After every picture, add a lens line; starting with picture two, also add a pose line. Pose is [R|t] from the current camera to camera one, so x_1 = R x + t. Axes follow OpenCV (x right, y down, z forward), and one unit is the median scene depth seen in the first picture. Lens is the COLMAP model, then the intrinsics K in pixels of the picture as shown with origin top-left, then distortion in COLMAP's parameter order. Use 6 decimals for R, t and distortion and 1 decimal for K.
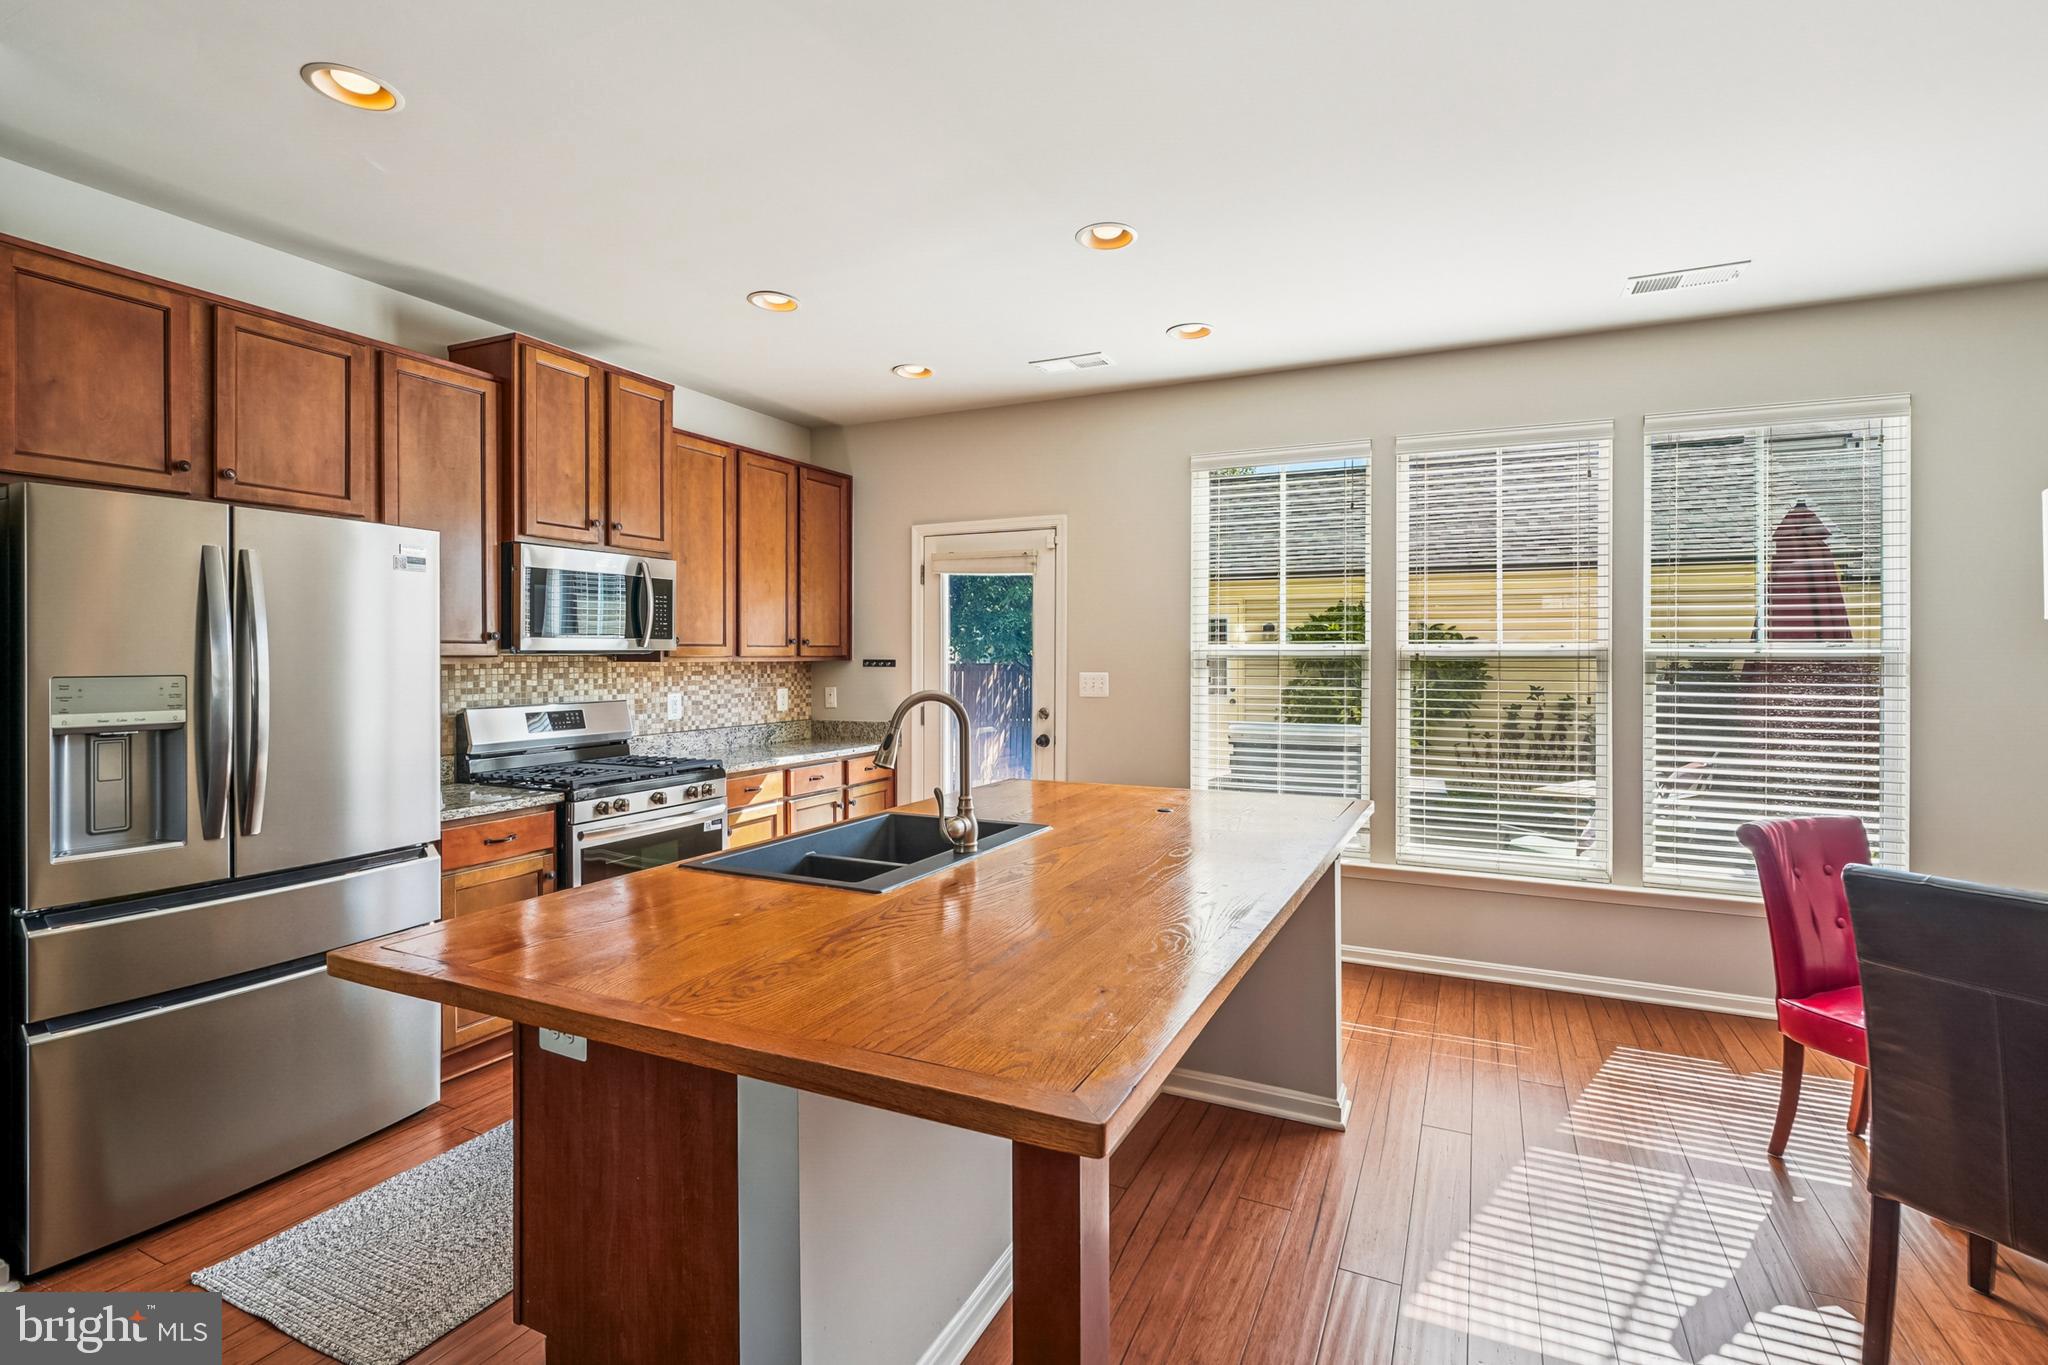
lens RADIAL K [[945.3, 0, 1027.1], [0, 945.3, 670.4], [0, 0, 1]] dist [0.002219, -0.000525]
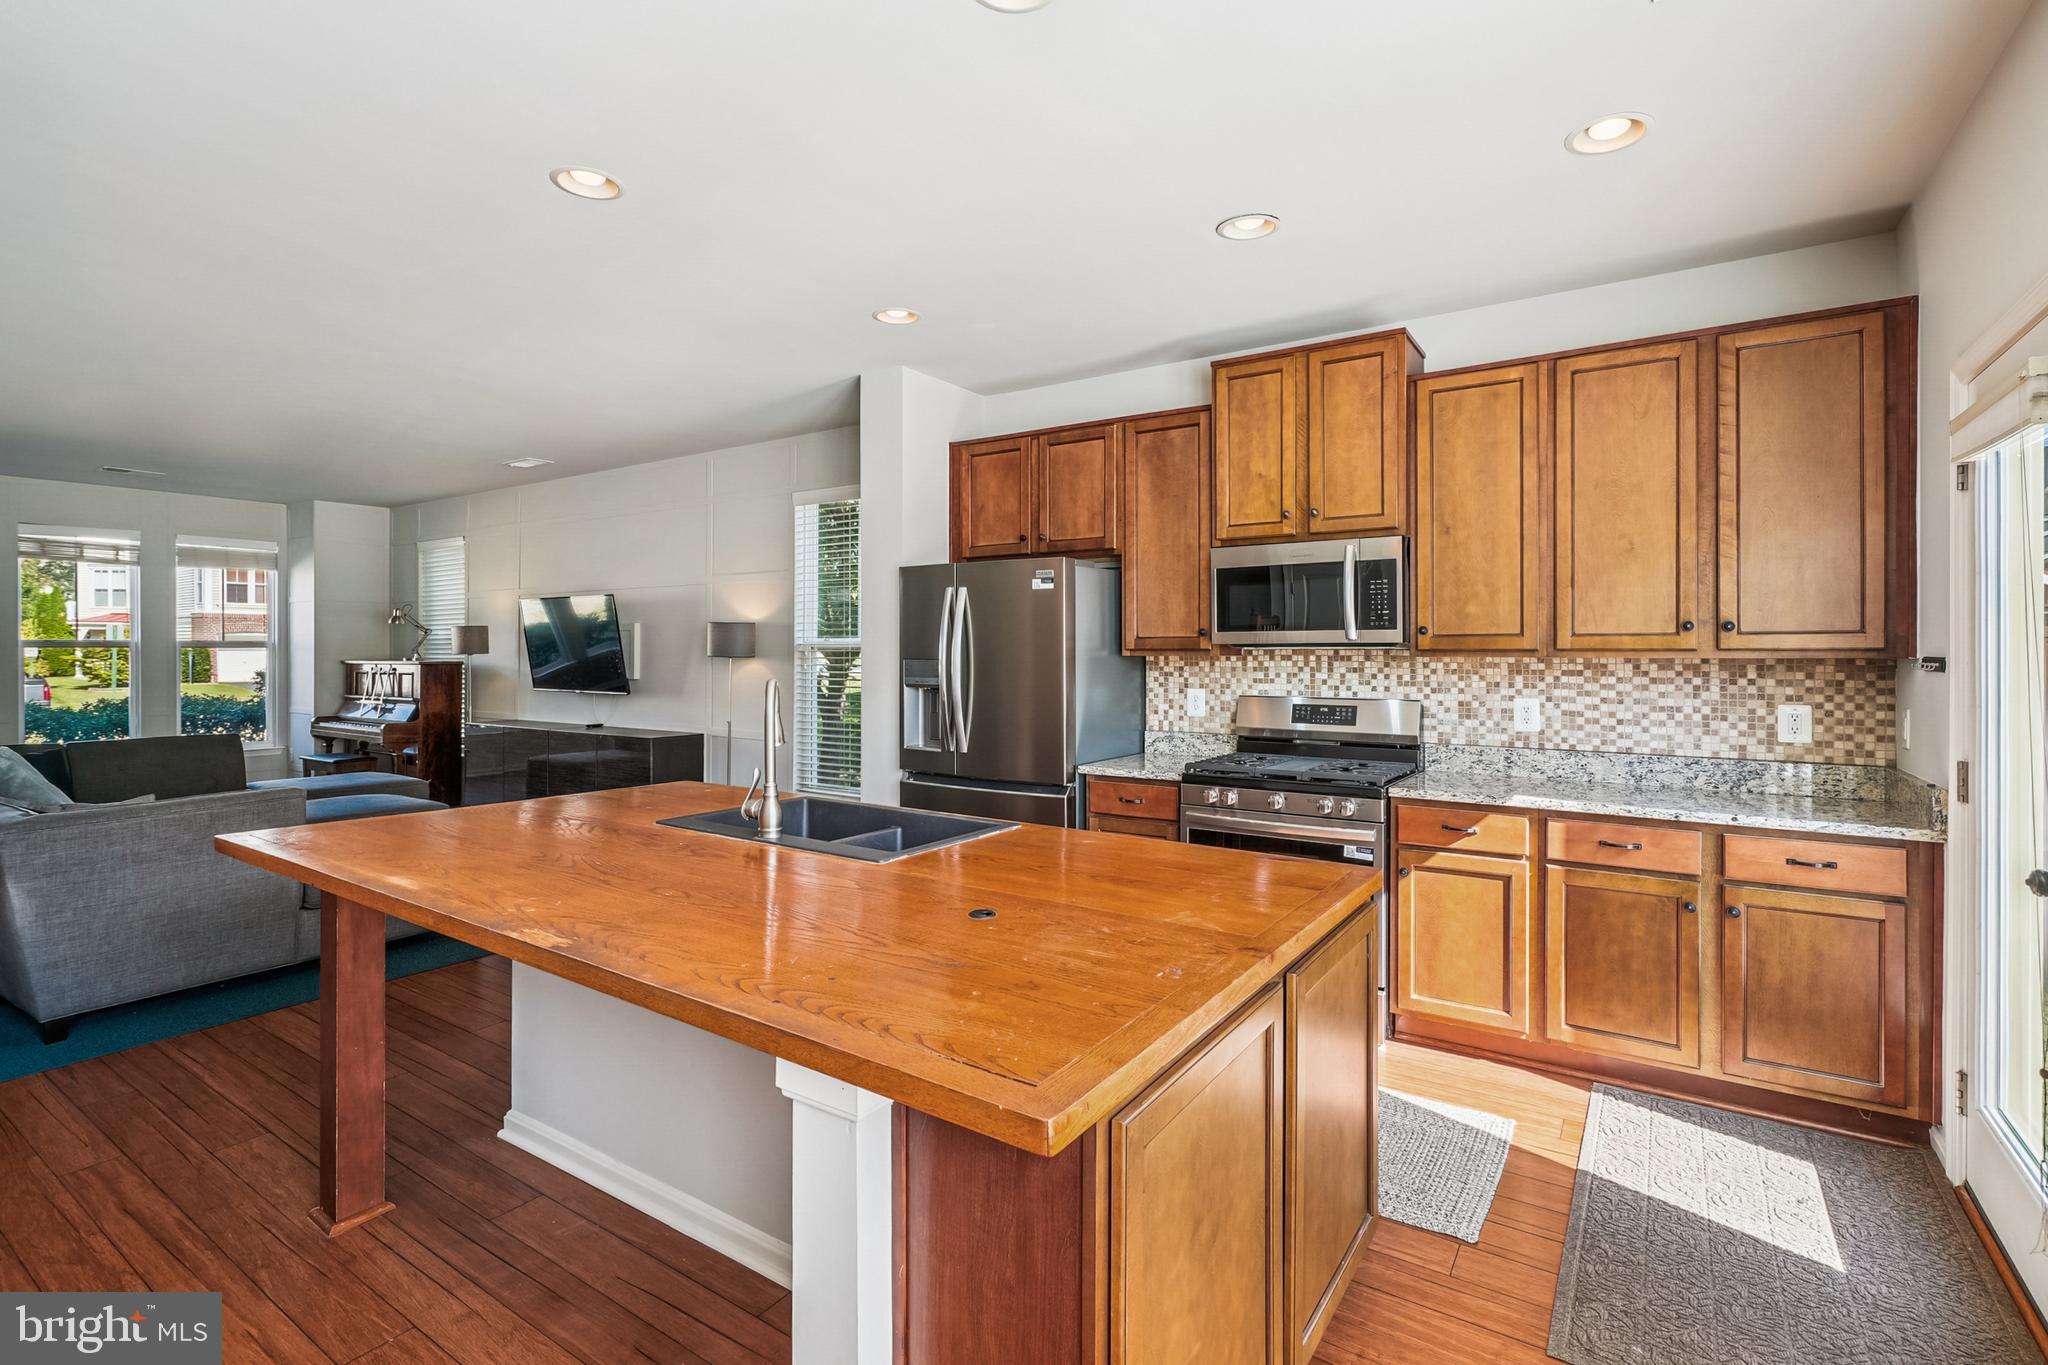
lens RADIAL K [[945.3, 0, 1034.2], [0, 945.3, 653.3], [0, 0, 1]] dist [0.002219, -0.000525]
pose [[-0.129695, 0.000159, -0.991554, 0.495690], [-0.017809, 0.999838, 0.002490, -0.007752], [0.991394, 0.017981, -0.129671, 0.774521]]
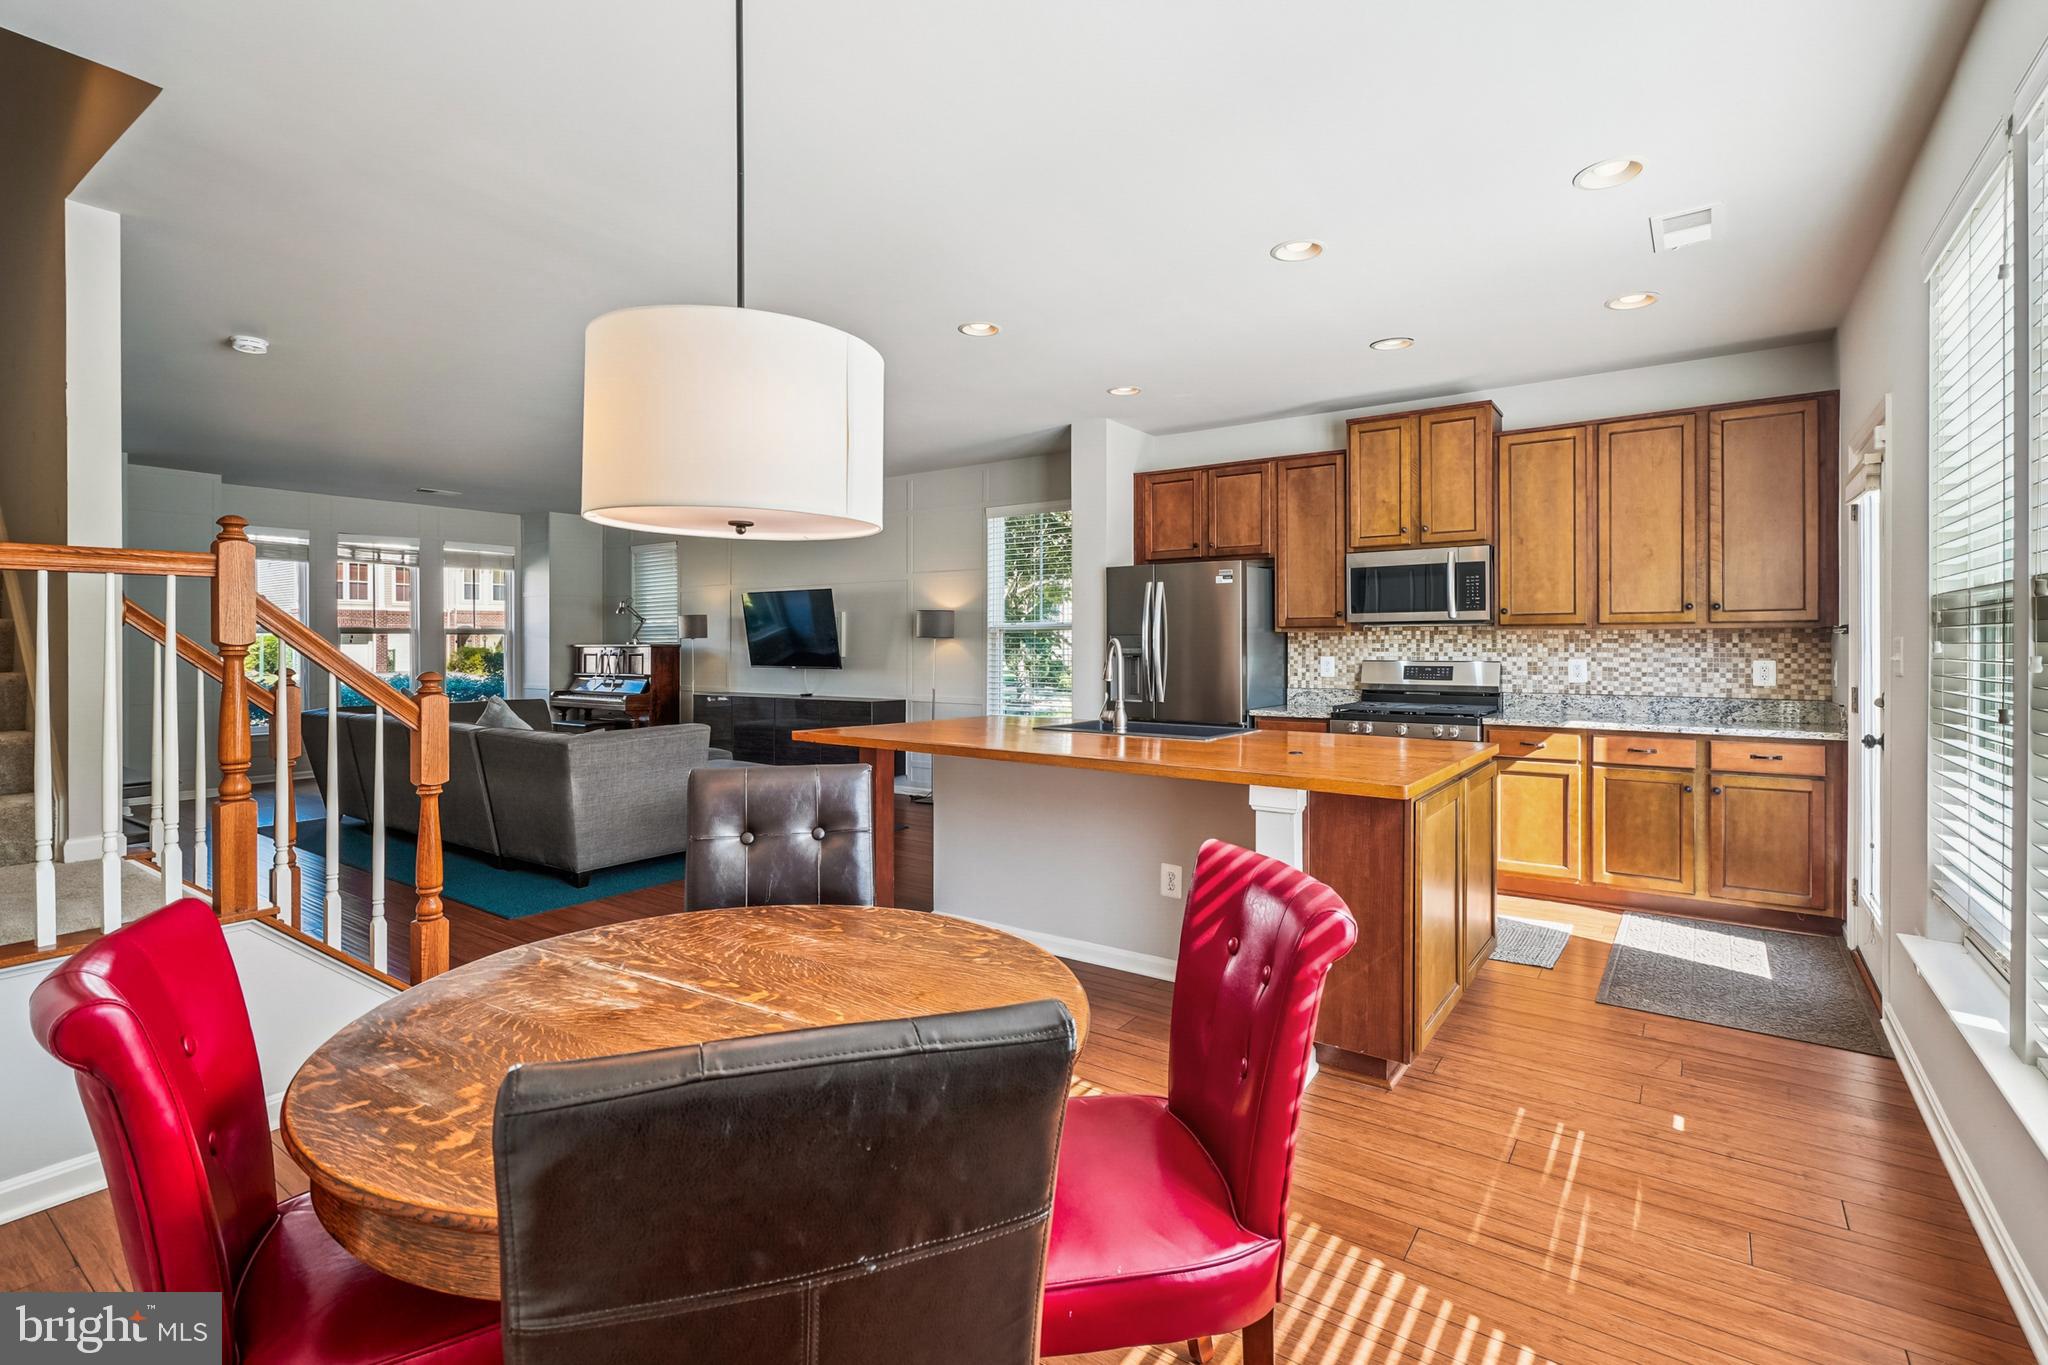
lens RADIAL K [[945.3, 0, 1034.6], [0, 945.3, 647.3], [0, 0, 1]] dist [0.002219, -0.000525]
pose [[-0.160639, 0.001348, -0.987012, 0.897985], [-0.015647, 0.999870, 0.003912, 0.018352], [0.986889, 0.016073, -0.160597, 0.613724]]
